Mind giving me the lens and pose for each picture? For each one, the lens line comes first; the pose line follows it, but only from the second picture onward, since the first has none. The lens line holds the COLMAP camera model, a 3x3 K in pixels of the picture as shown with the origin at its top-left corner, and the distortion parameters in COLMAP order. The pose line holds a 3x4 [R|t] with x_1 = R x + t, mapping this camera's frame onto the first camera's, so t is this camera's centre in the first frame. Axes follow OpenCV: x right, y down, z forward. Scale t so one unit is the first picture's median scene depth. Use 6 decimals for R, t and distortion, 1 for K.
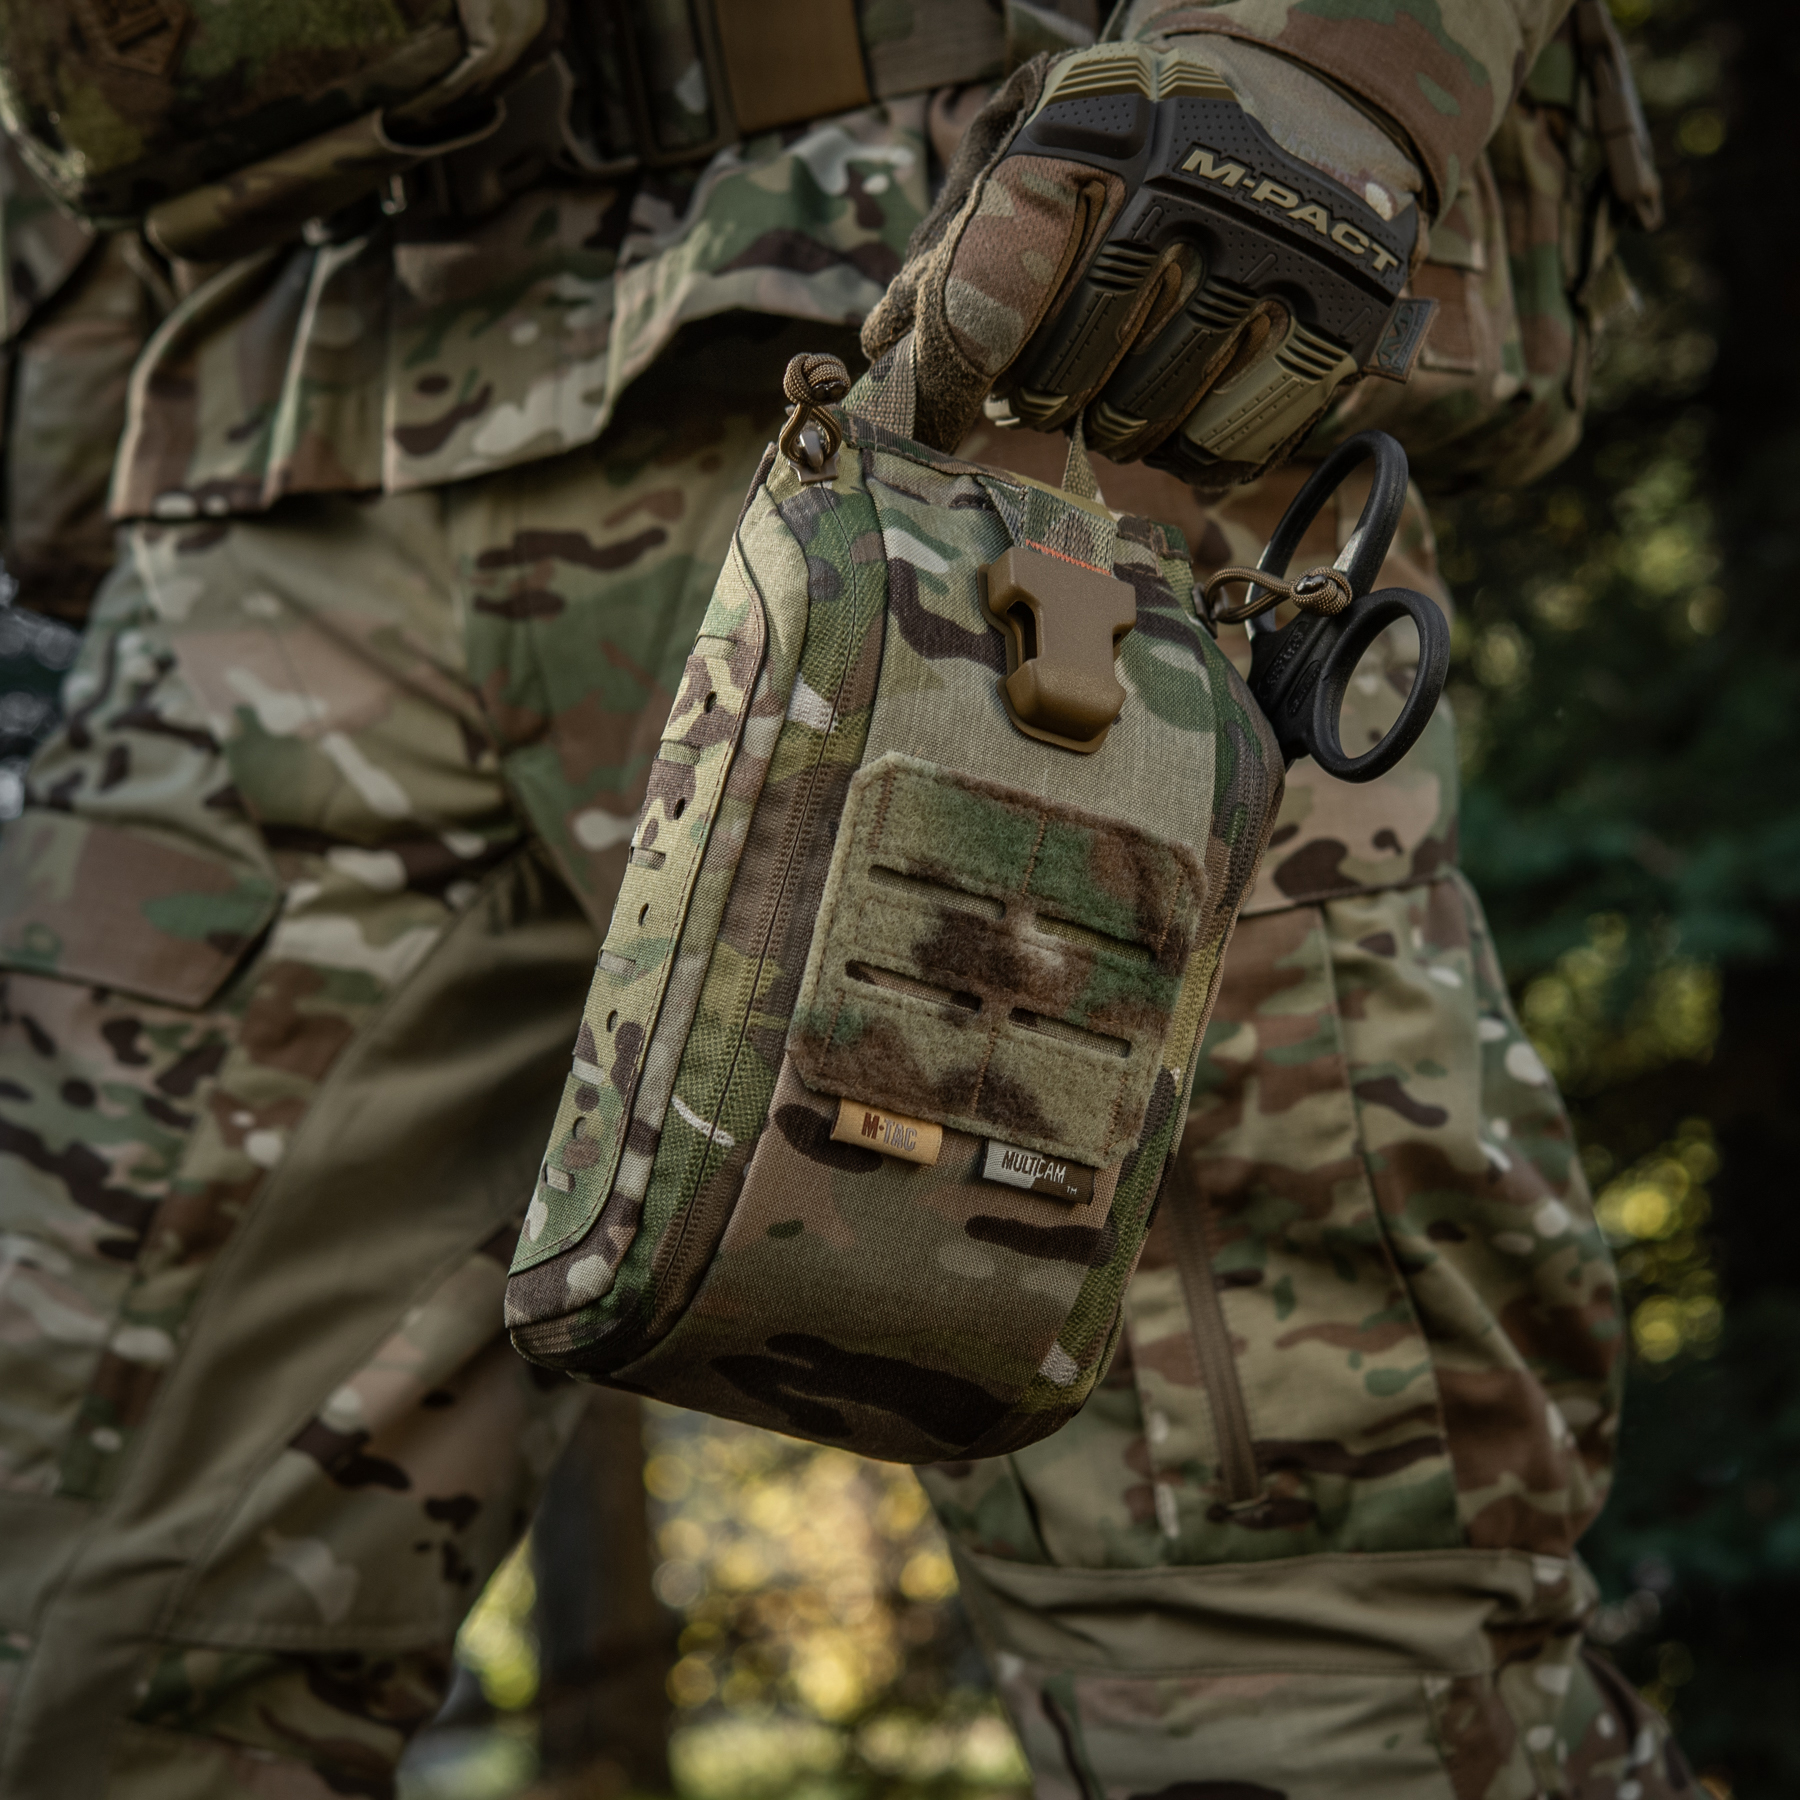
lens RADIAL K [[4880.2, 0, 895.1], [0, 4880.2, 902.3], [0, 0, 1]] dist [-0.013170, 0.000000]
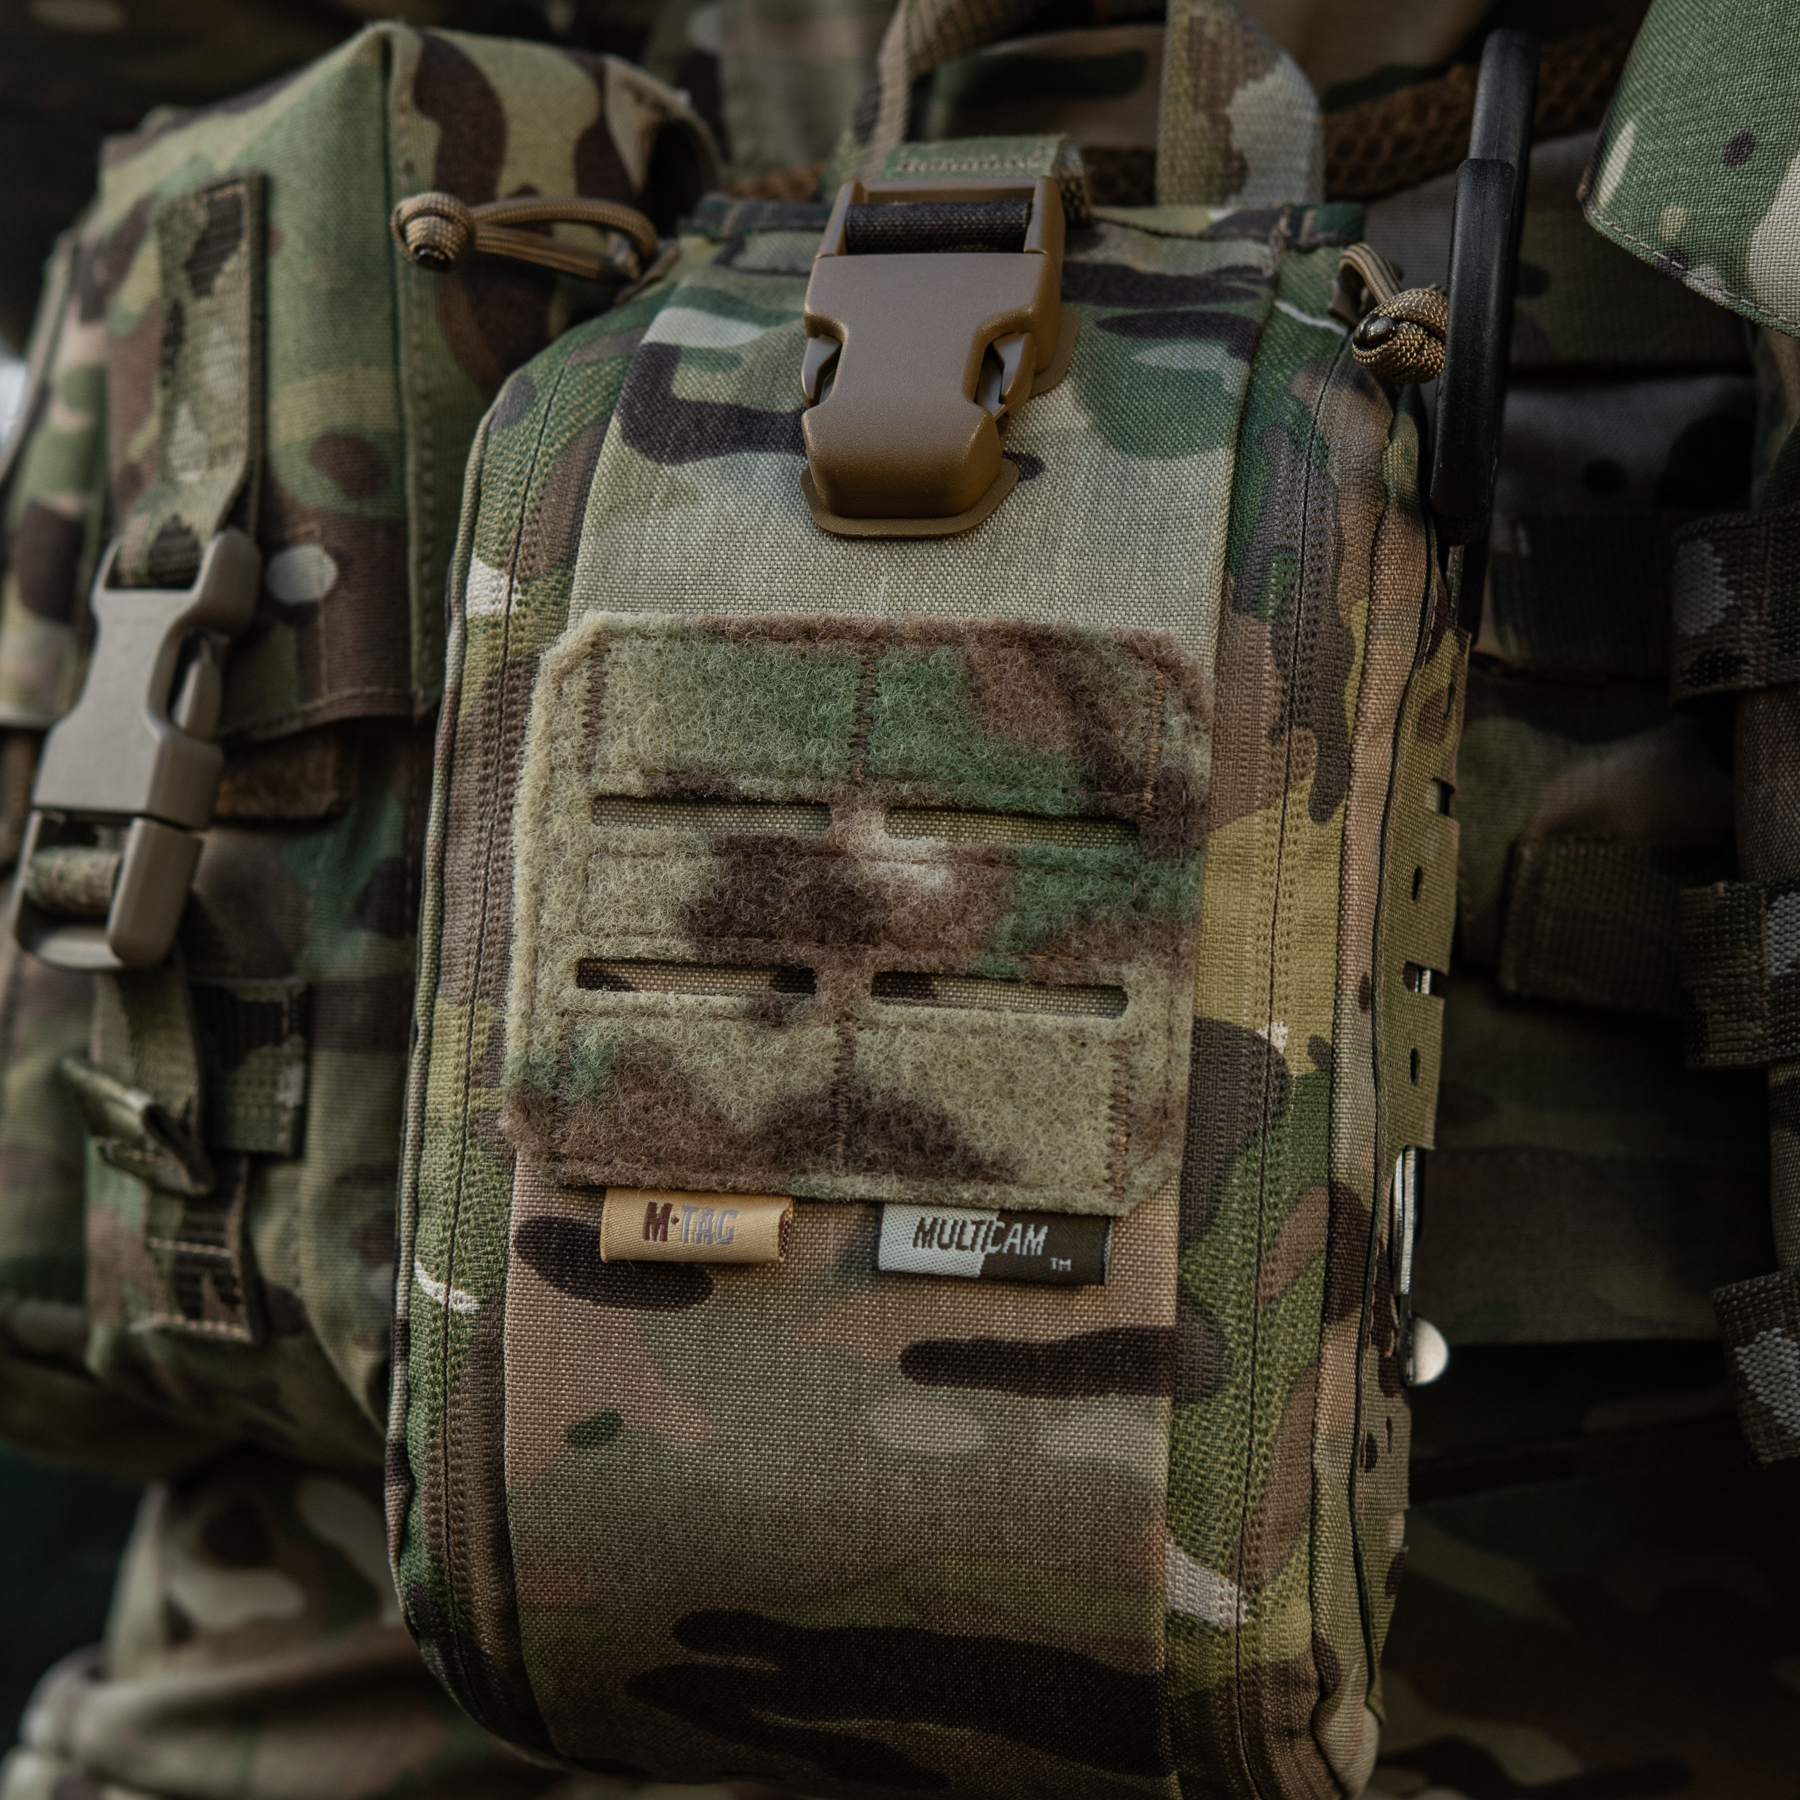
lens RADIAL K [[4880.2, 0, 966.5], [0, 4880.2, 883.4], [0, 0, 1]] dist [-0.013170, 0.000000]
pose [[0.797100, -0.282629, -0.533622, 0.344805], [0.168844, 0.952773, -0.252417, 0.159382], [0.579761, 0.111103, 0.807176, 0.538550]]
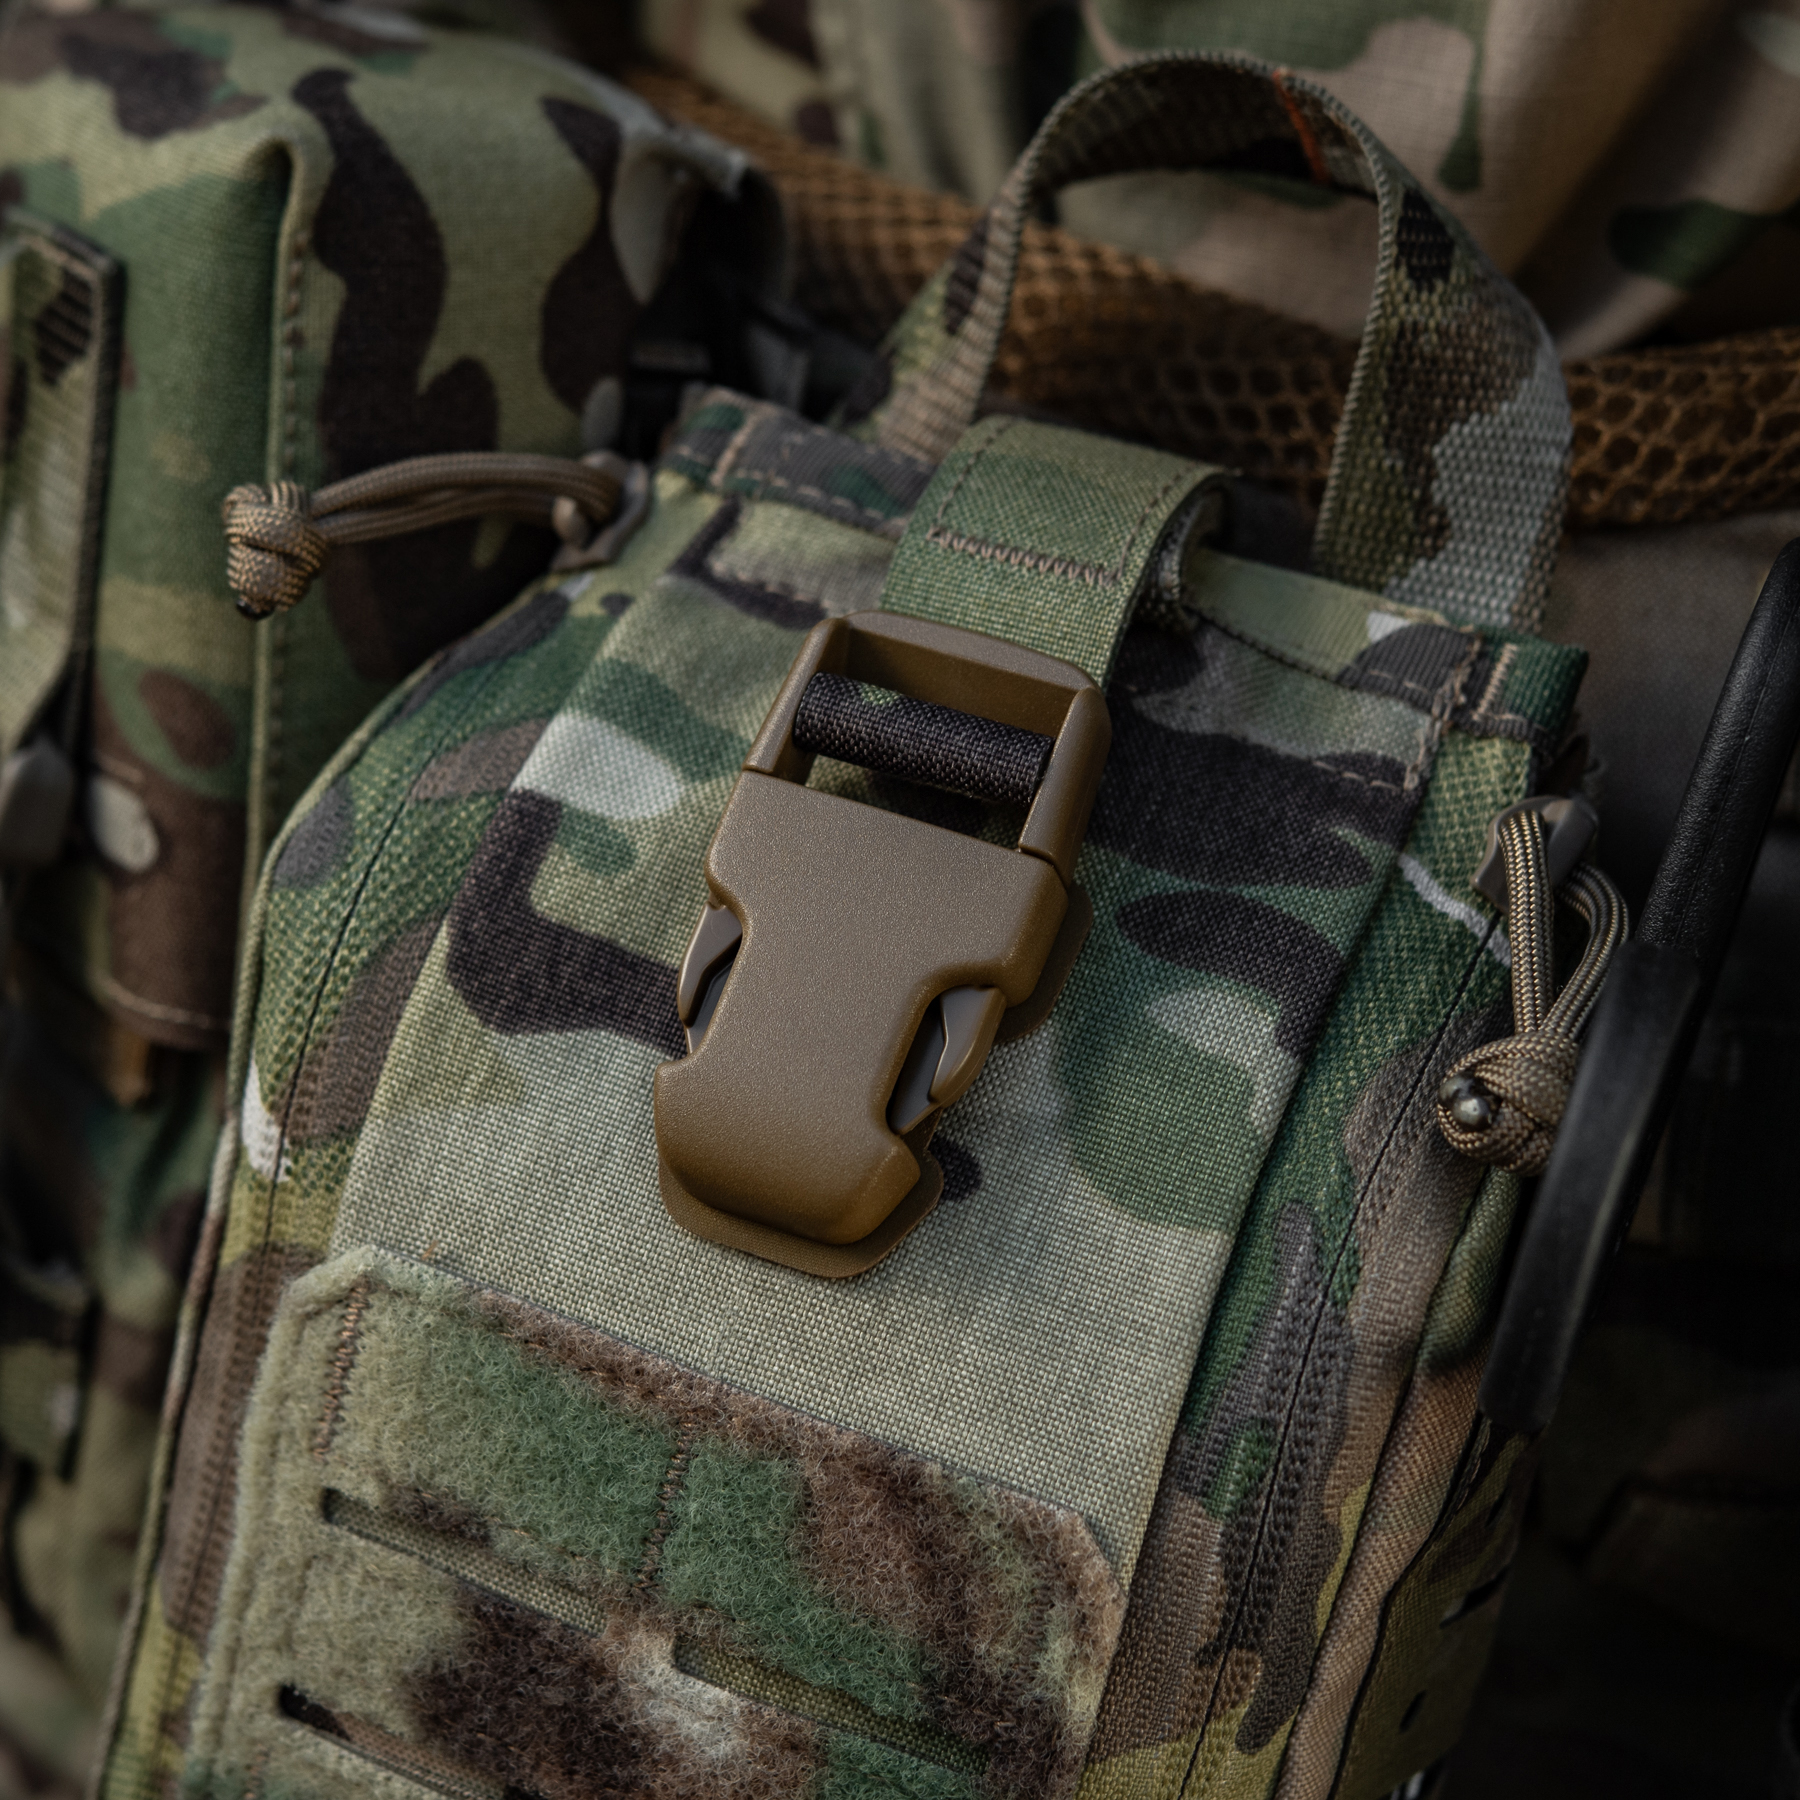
lens RADIAL K [[4880.2, 0, 869.3], [0, 4880.2, 863.1], [0, 0, 1]] dist [-0.013170, 0.000000]
pose [[0.709586, 0.099128, -0.697611, 0.338819], [-0.003266, 0.990507, 0.137425, -0.126316], [0.704611, -0.095237, 0.703174, 0.714051]]
